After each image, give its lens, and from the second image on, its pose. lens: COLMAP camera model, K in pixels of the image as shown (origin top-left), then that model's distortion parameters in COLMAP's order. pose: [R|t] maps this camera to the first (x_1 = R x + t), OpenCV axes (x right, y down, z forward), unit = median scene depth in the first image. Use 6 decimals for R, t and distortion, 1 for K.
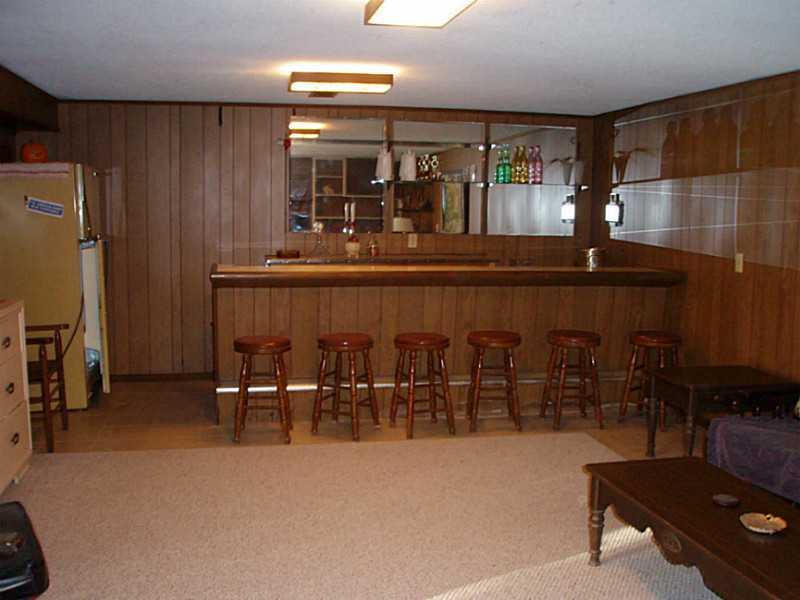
lens RADIAL K [[824.9, 0, 400.0], [0, 824.9, 300.0], [0, 0, 1]] dist [-0.126292, 0.021814]
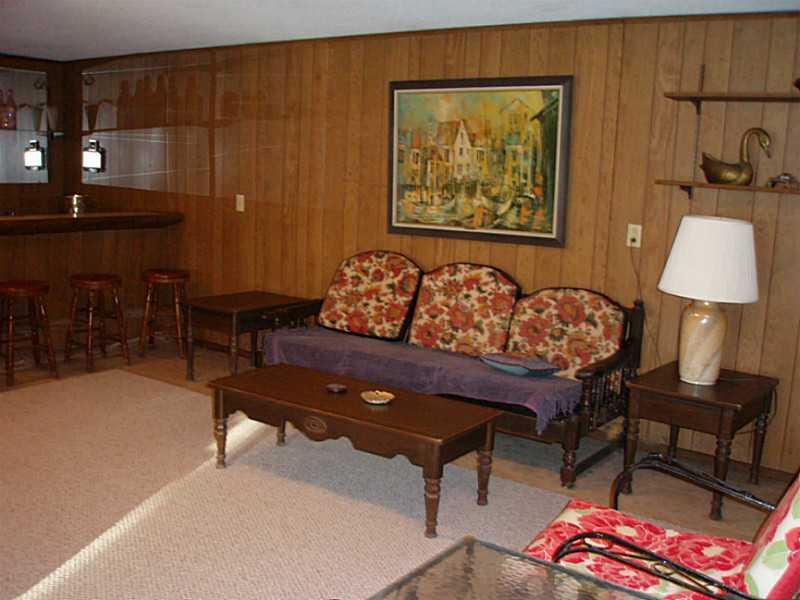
lens RADIAL K [[824.9, 0, 400.0], [0, 824.9, 300.0], [0, 0, 1]] dist [-0.126292, 0.021814]
pose [[0.736860, -0.101333, 0.668408, -0.191345], [0.055044, 0.994413, 0.090075, -0.001225], [-0.673801, -0.029581, 0.738320, -0.016533]]
